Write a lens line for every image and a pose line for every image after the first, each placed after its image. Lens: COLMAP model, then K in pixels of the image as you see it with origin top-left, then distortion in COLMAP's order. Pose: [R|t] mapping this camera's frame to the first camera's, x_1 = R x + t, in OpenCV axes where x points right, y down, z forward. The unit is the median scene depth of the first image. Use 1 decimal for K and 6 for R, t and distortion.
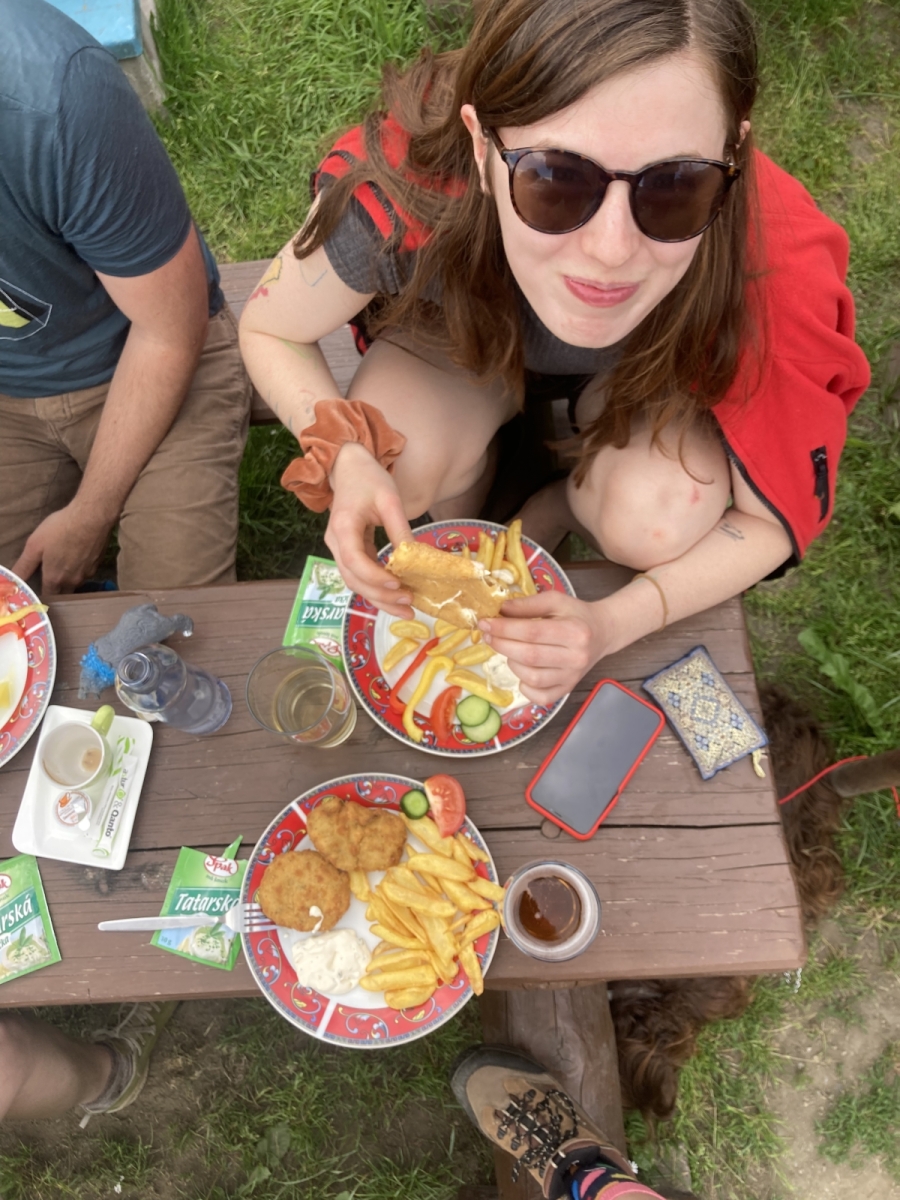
lens RADIAL K [[980.9, 0, 449.9], [0, 980.9, 599.8], [0, 0, 1]] dist [0.039825, -0.038045]
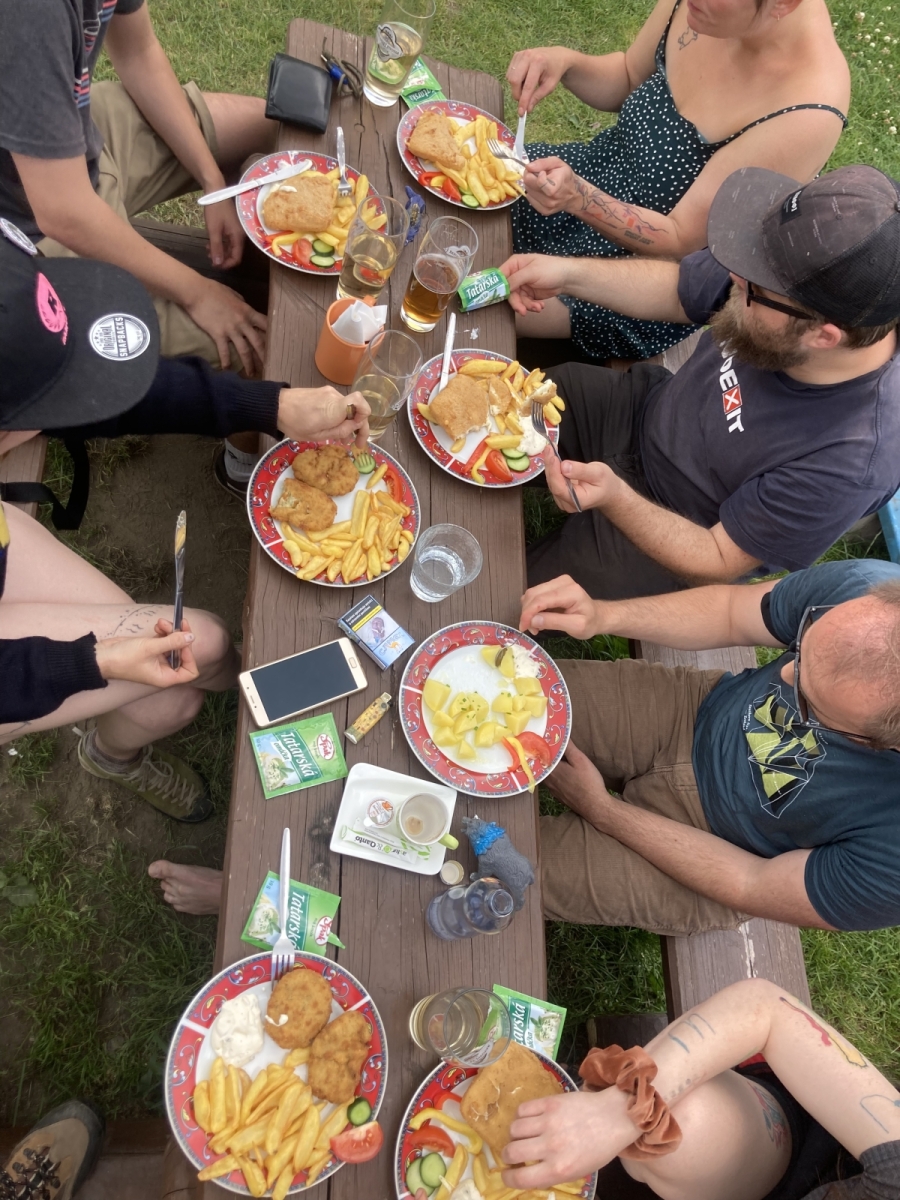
lens RADIAL K [[980.9, 0, 451.3], [0, 980.9, 599.1], [0, 0, 1]] dist [0.039825, -0.038045]
pose [[-0.056684, 0.936664, -0.345611, -0.205600], [-0.997866, -0.064385, -0.010834, 0.151854], [-0.032400, 0.344259, 0.938315, -0.307577]]
